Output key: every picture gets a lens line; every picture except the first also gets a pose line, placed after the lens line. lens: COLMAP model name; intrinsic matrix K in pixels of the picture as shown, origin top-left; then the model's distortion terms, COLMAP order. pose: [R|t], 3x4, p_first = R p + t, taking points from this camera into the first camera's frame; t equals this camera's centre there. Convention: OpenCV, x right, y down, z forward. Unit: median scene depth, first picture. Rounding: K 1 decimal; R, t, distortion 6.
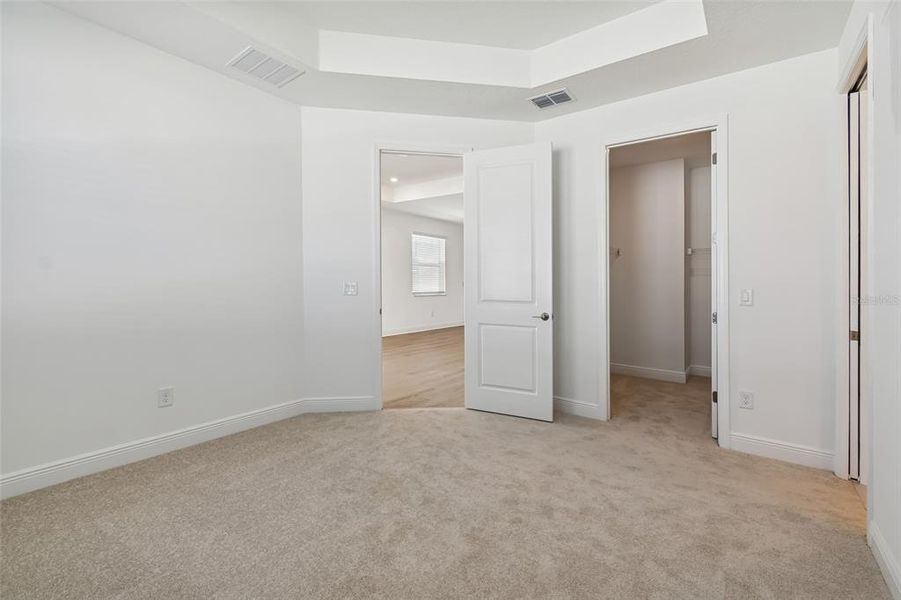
lens RADIAL K [[409.1, 0, 449.4], [0, 409.1, 286.4], [0, 0, 1]] dist [0.000101, 0.000000]
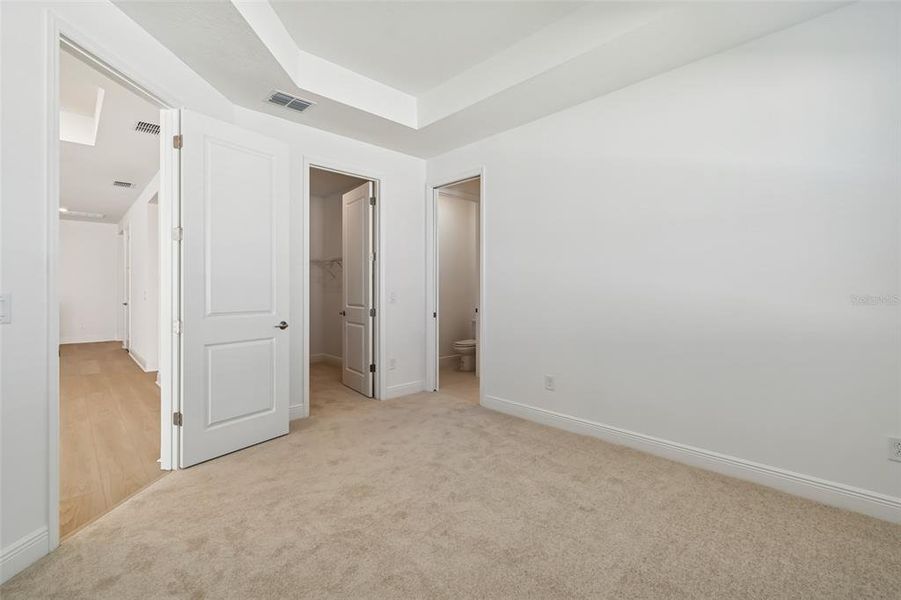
lens RADIAL K [[409.1, 0, 449.4], [0, 409.1, 286.4], [0, 0, 1]] dist [0.000101, 0.000000]
pose [[0.137563, -0.006498, 0.990472, -0.682210], [0.015496, 0.999870, 0.004408, -0.015411], [-0.990372, 0.014742, 0.137646, 0.505508]]
